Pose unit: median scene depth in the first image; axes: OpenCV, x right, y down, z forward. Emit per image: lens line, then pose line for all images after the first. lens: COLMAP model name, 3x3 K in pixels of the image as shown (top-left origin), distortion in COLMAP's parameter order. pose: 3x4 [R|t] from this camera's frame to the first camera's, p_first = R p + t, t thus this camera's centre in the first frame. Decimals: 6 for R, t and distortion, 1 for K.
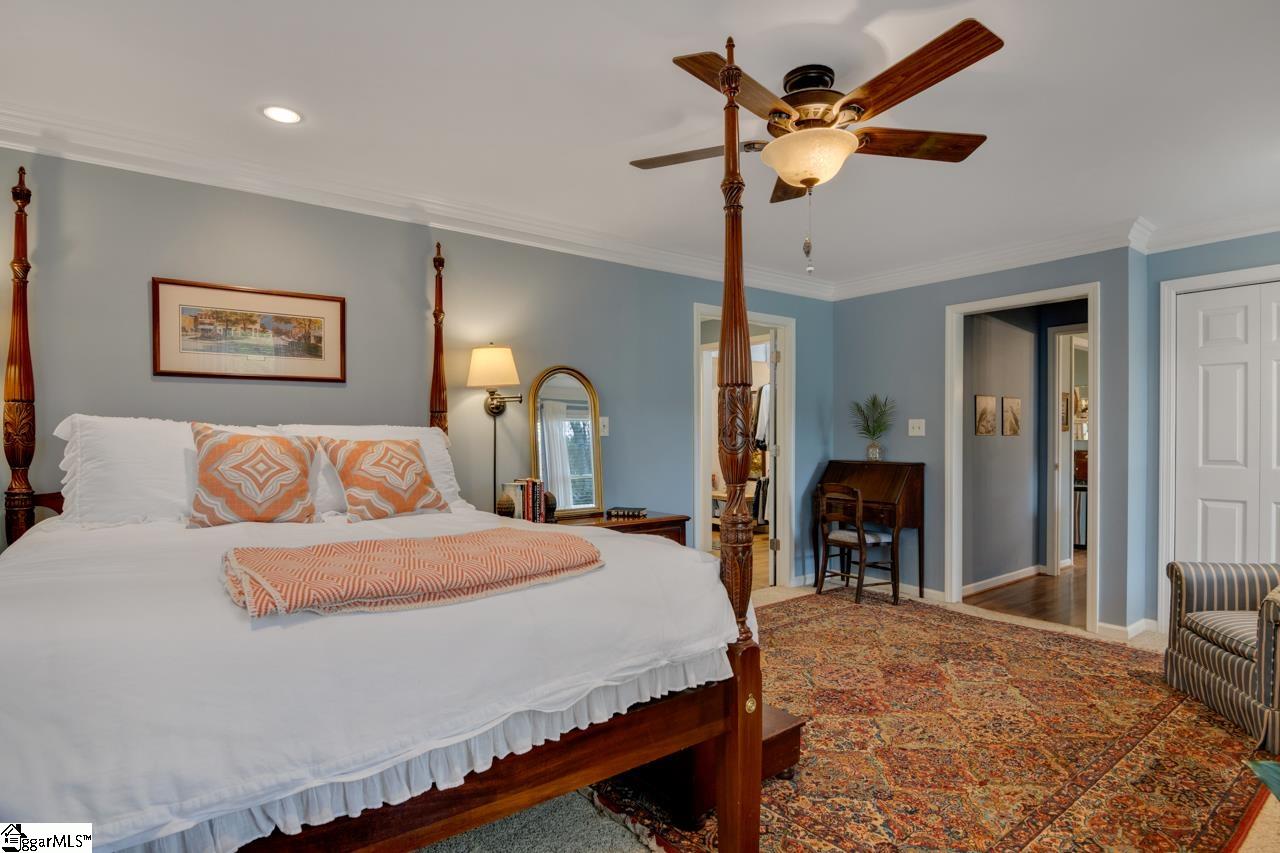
lens RADIAL K [[653.0, 0, 640.2], [0, 653.0, 433.3], [0, 0, 1]] dist [-0.005478, -0.009643]
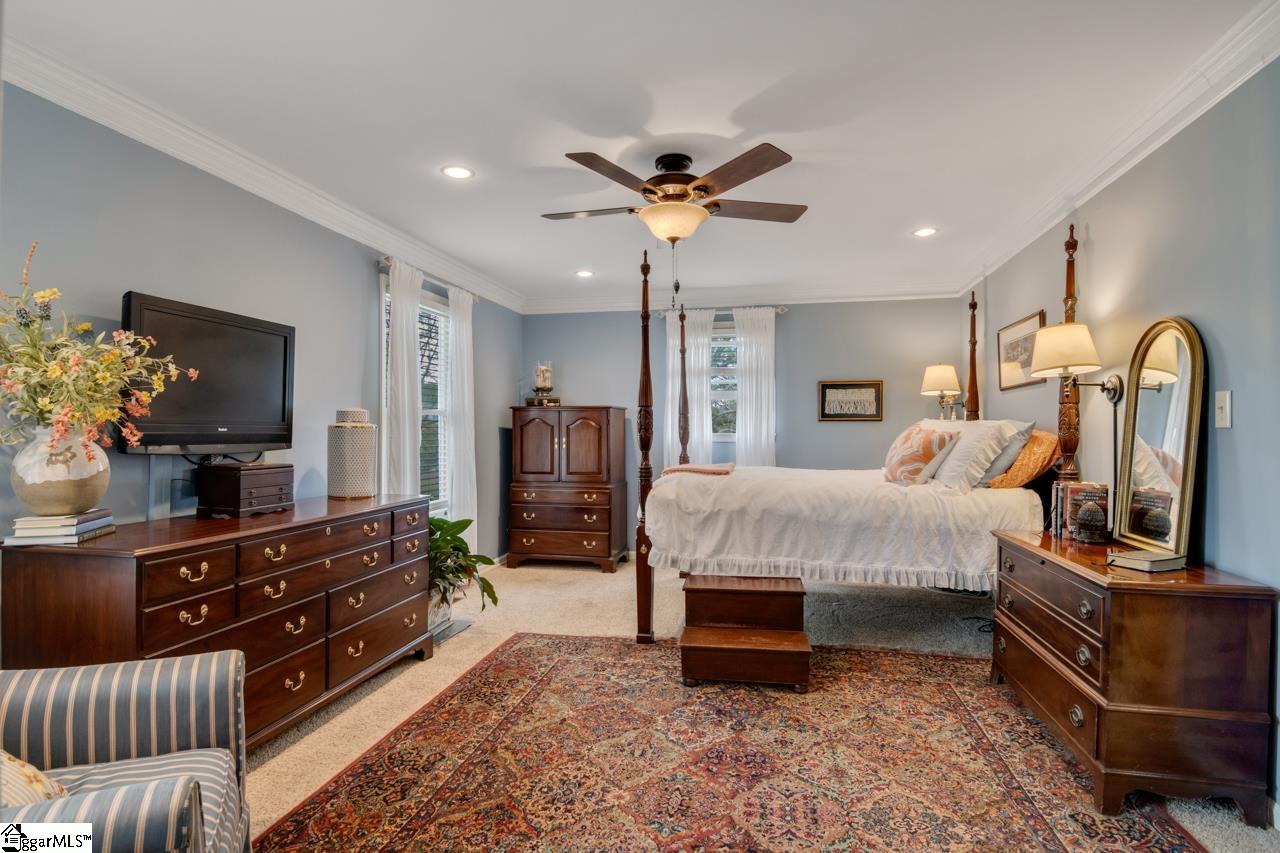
lens RADIAL K [[653.0, 0, 639.5], [0, 653.0, 428.2], [0, 0, 1]] dist [-0.005478, -0.009643]
pose [[-0.752109, -0.001110, -0.659038, 1.096889], [0.003849, 0.999974, -0.006077, 0.008937], [0.659028, -0.007107, -0.752085, 1.805922]]
